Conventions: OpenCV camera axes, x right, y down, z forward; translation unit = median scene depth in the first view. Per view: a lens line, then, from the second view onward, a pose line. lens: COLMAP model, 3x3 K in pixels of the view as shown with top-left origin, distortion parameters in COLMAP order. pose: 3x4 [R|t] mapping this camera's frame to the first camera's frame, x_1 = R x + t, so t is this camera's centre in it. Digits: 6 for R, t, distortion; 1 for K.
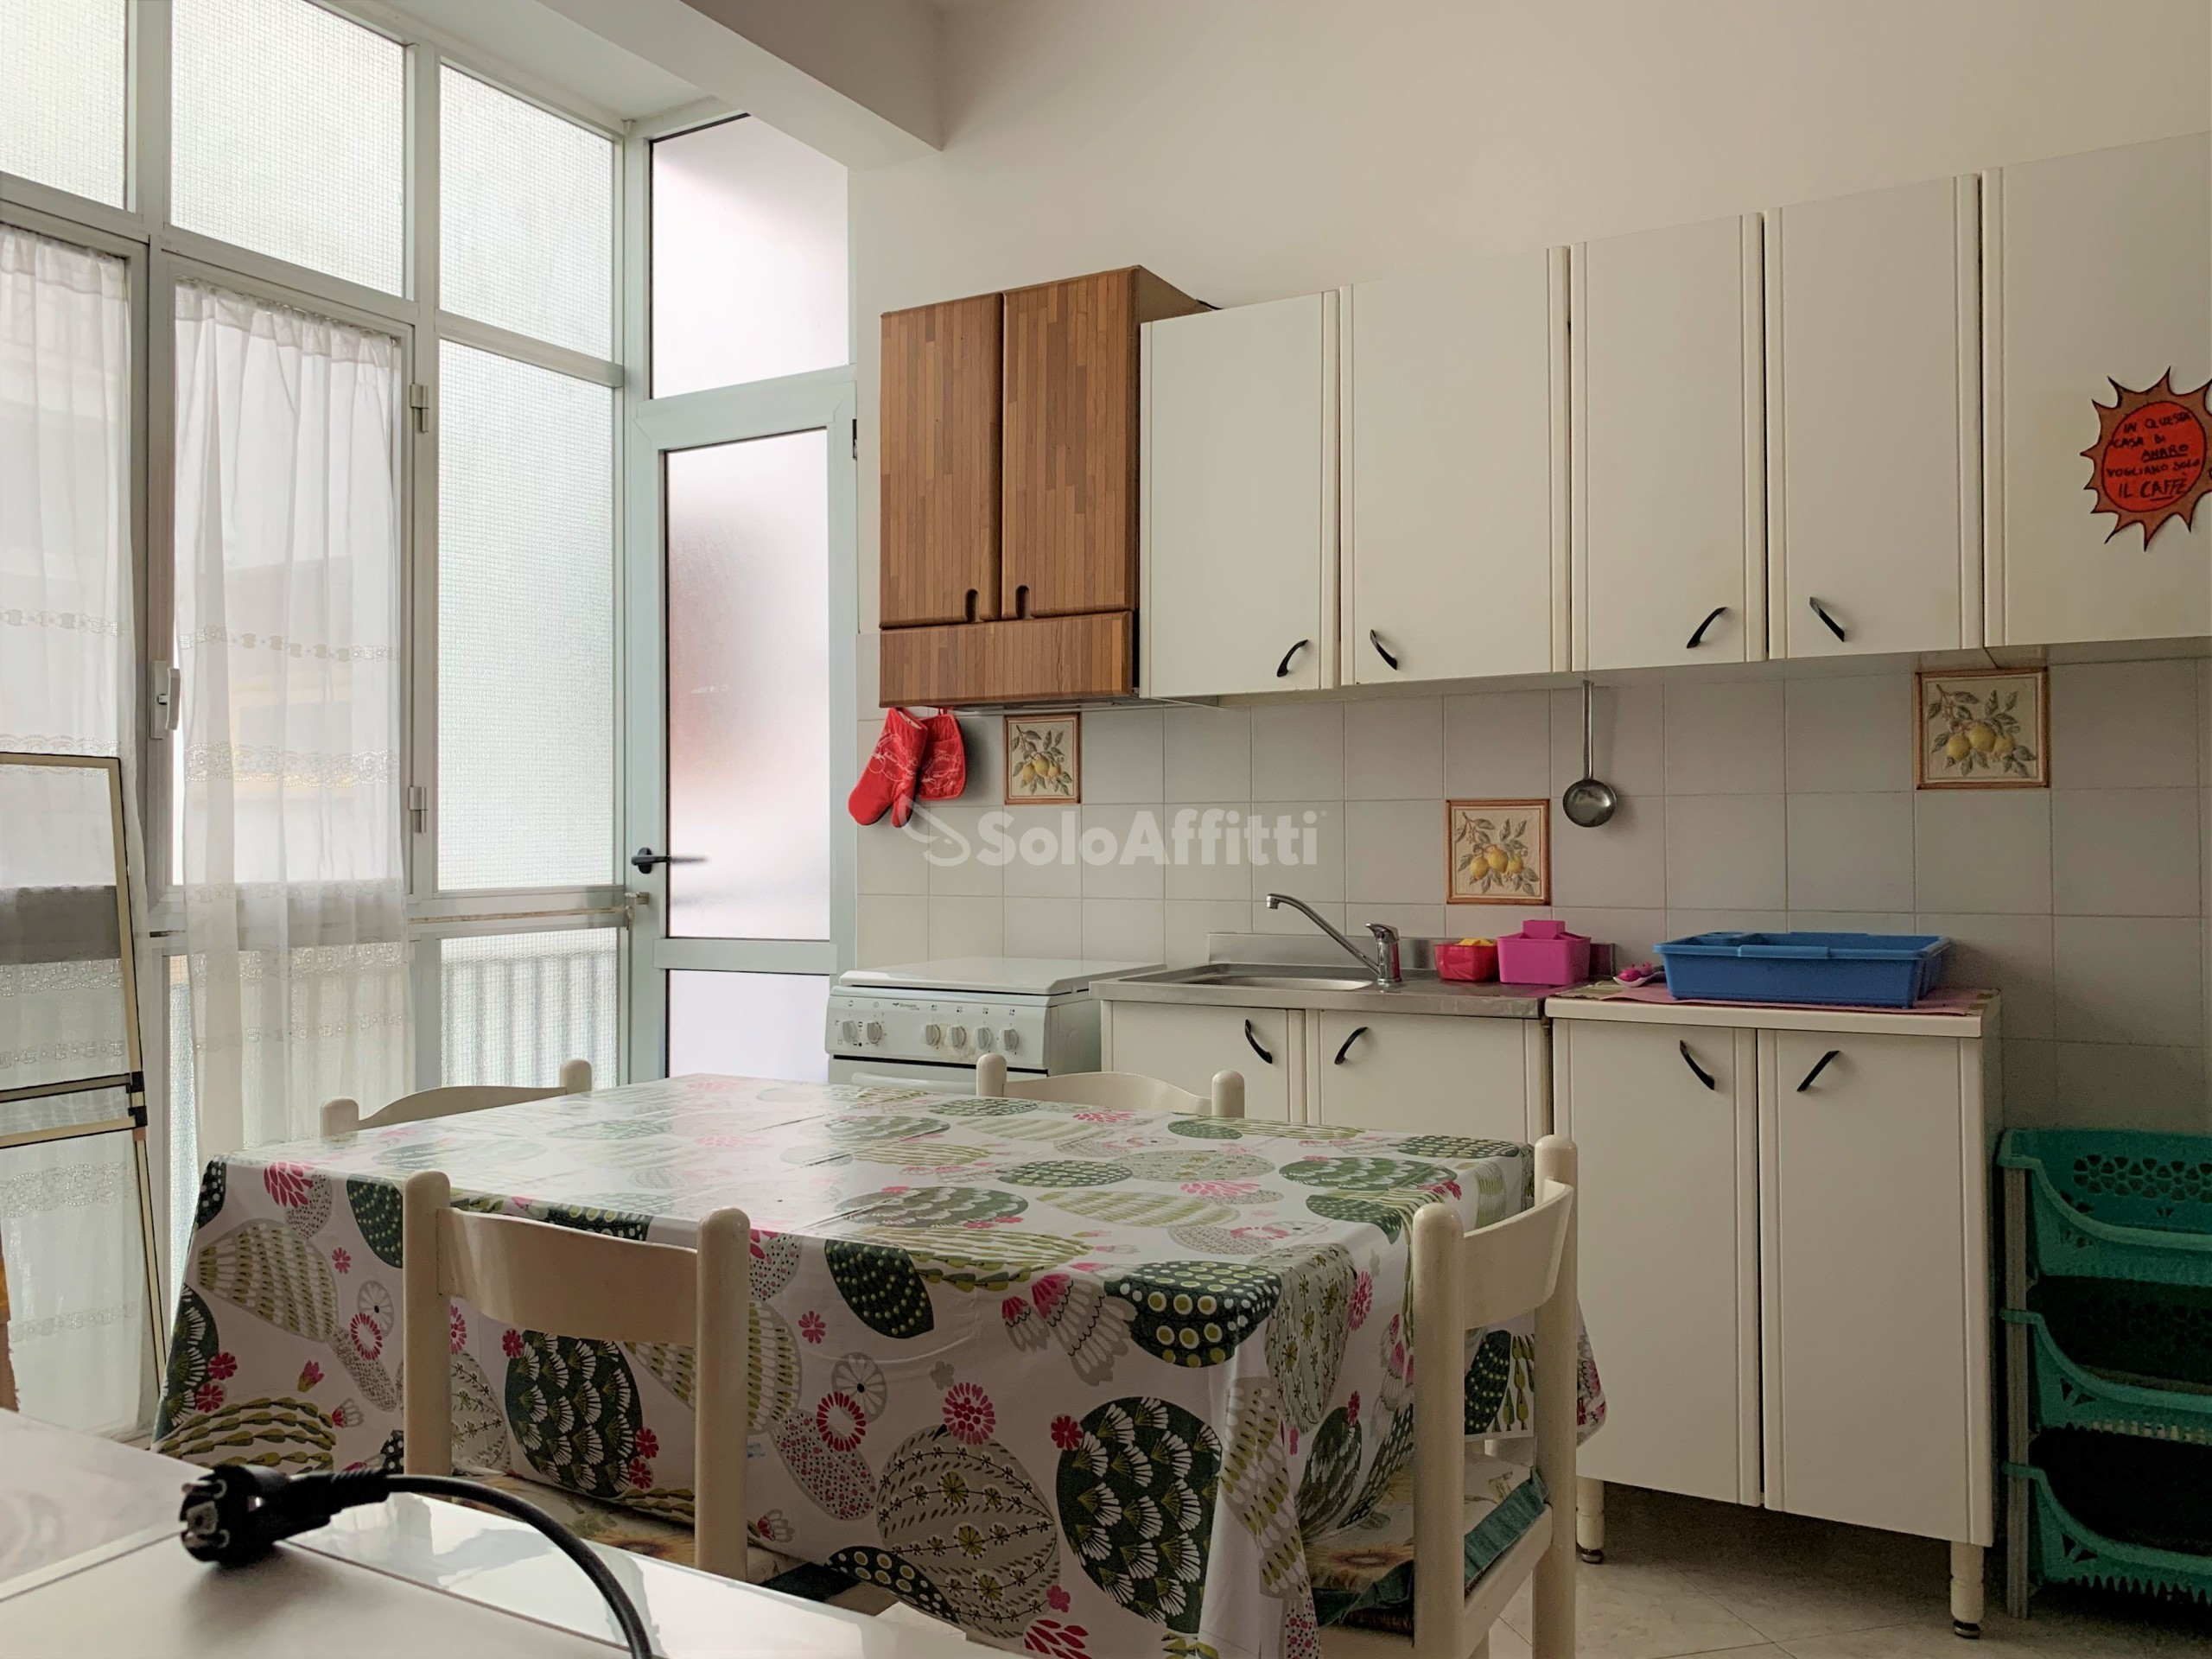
lens RADIAL K [[1712.5, 0, 1108.5], [0, 1712.5, 815.3], [0, 0, 1]] dist [0.098961, -0.124303]
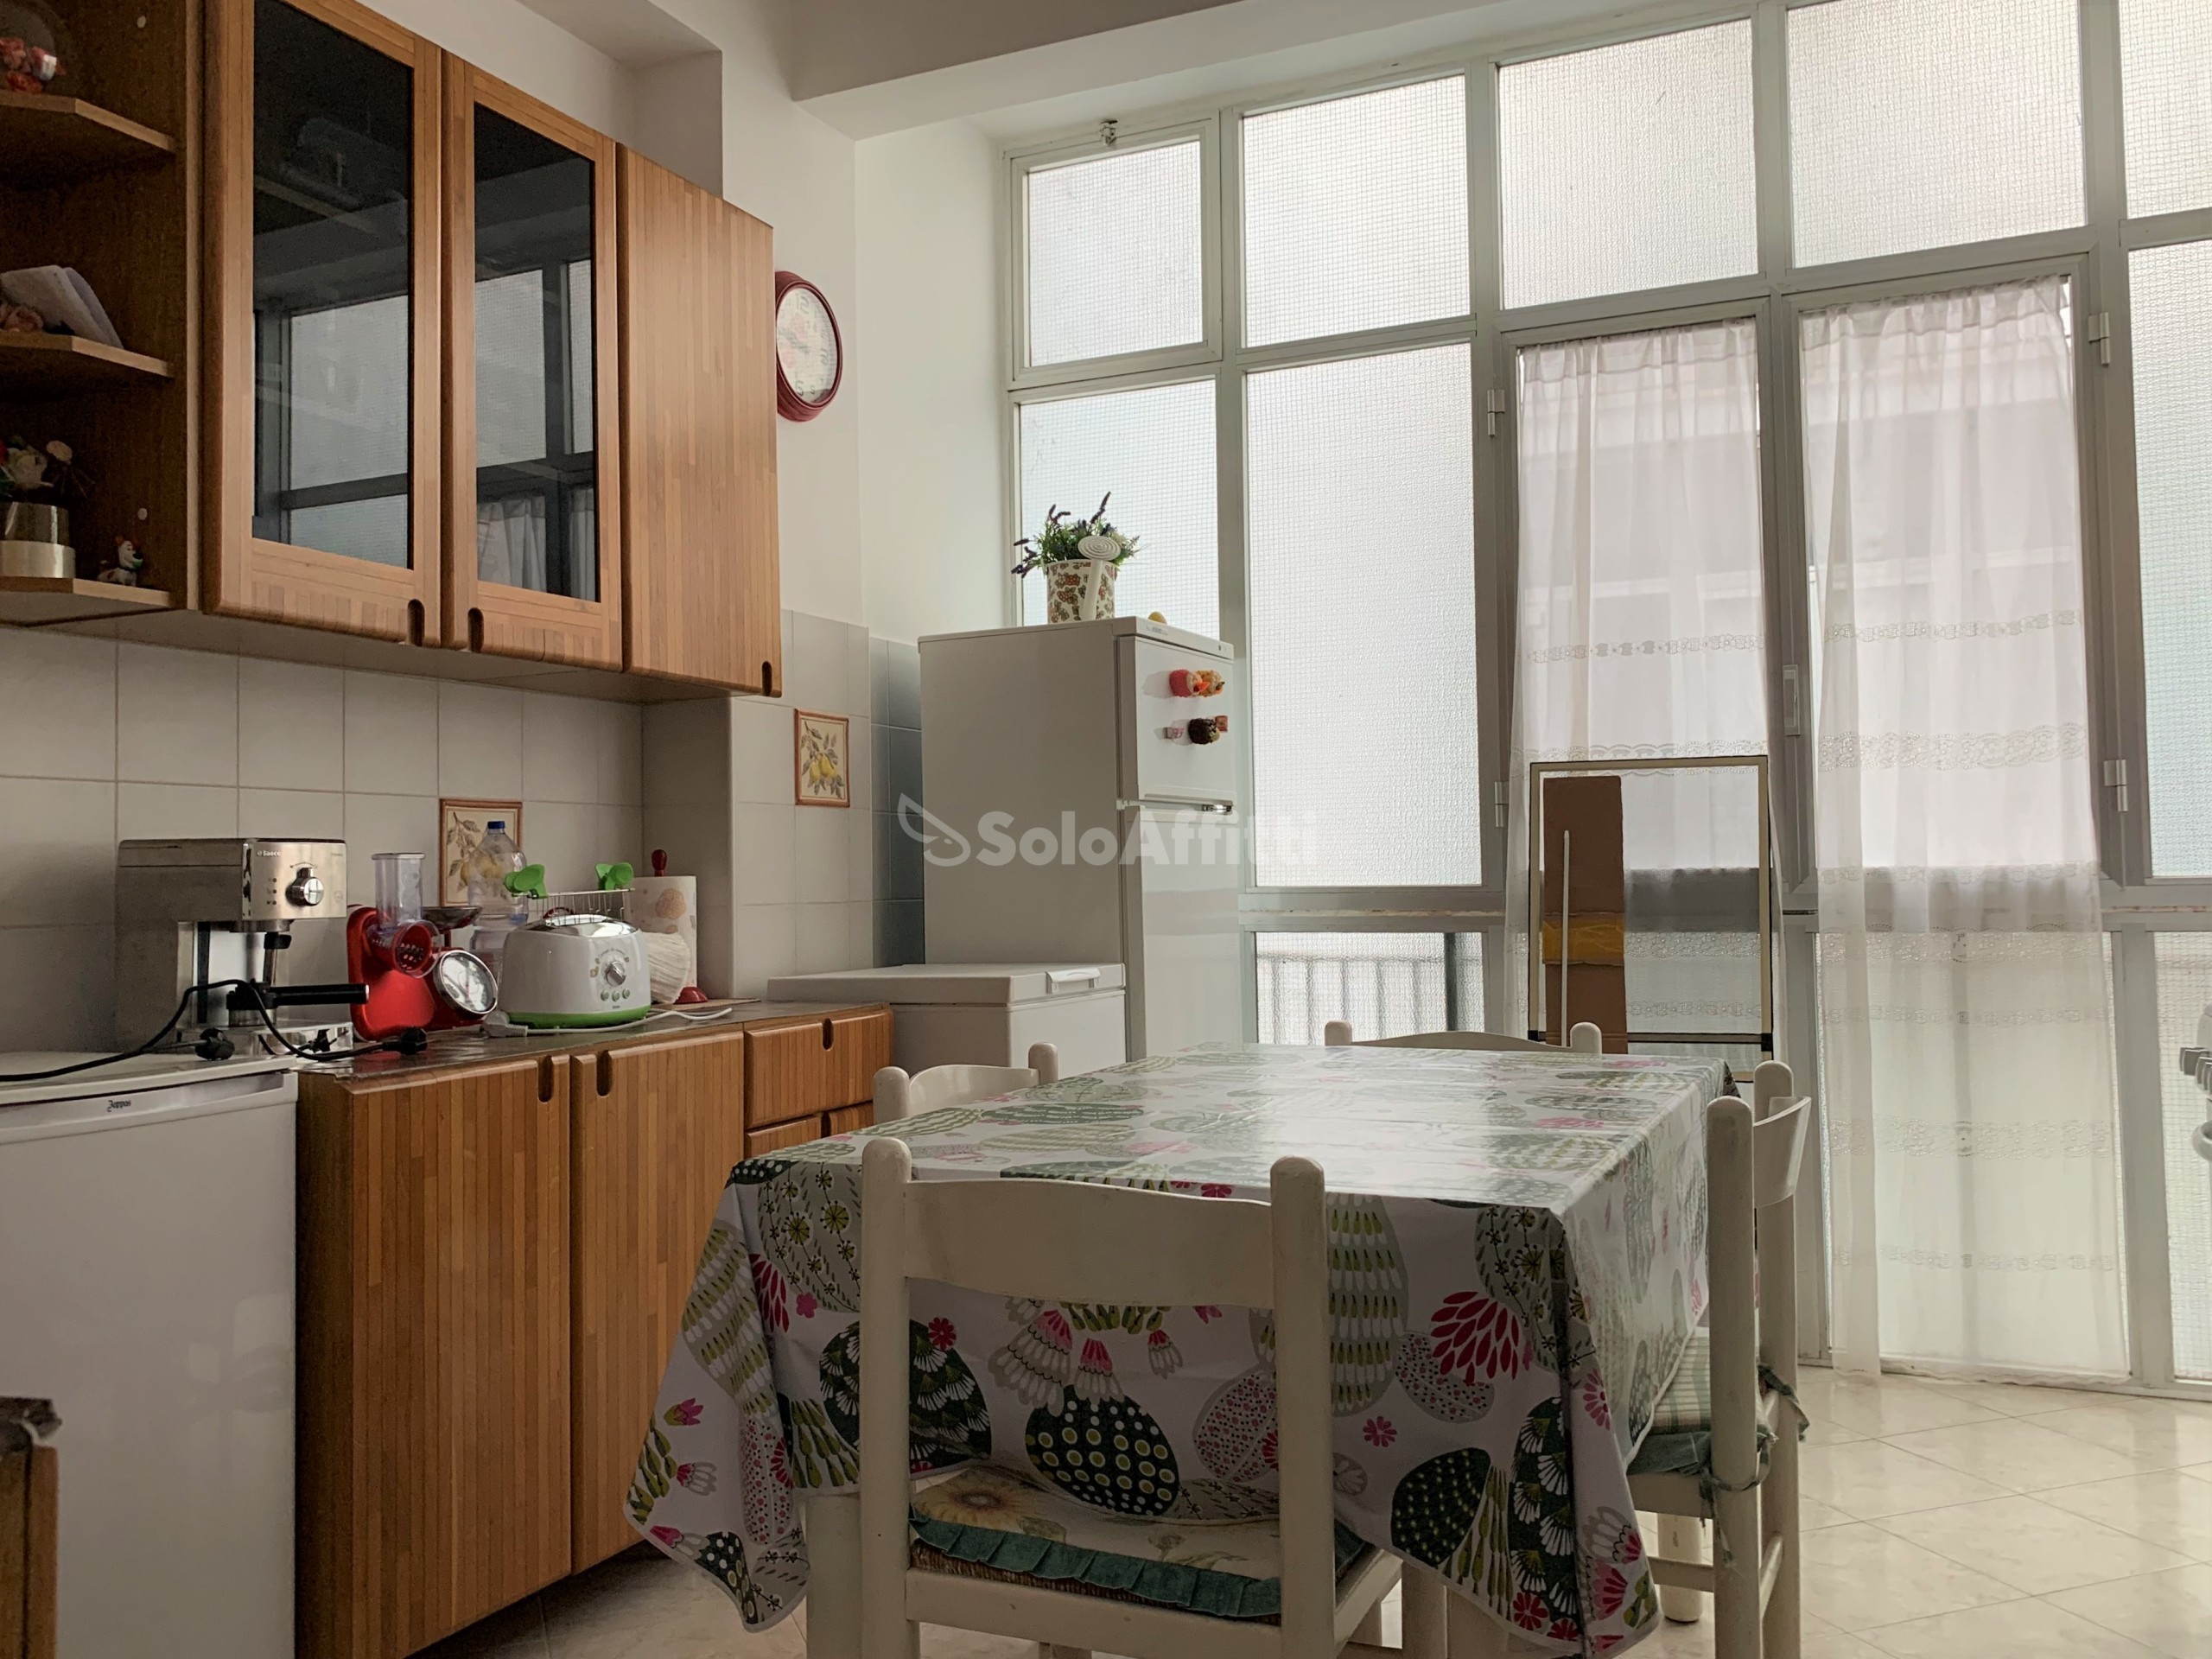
lens RADIAL K [[1778.6, 0, 1106.0], [0, 1778.6, 829.5], [0, 0, 1]] dist [-0.005459, 0.001800]
pose [[0.100281, -0.036526, -0.994288, 0.530163], [0.024849, 0.999106, -0.034197, 0.043808], [0.994649, -0.021278, 0.101099, 0.455631]]
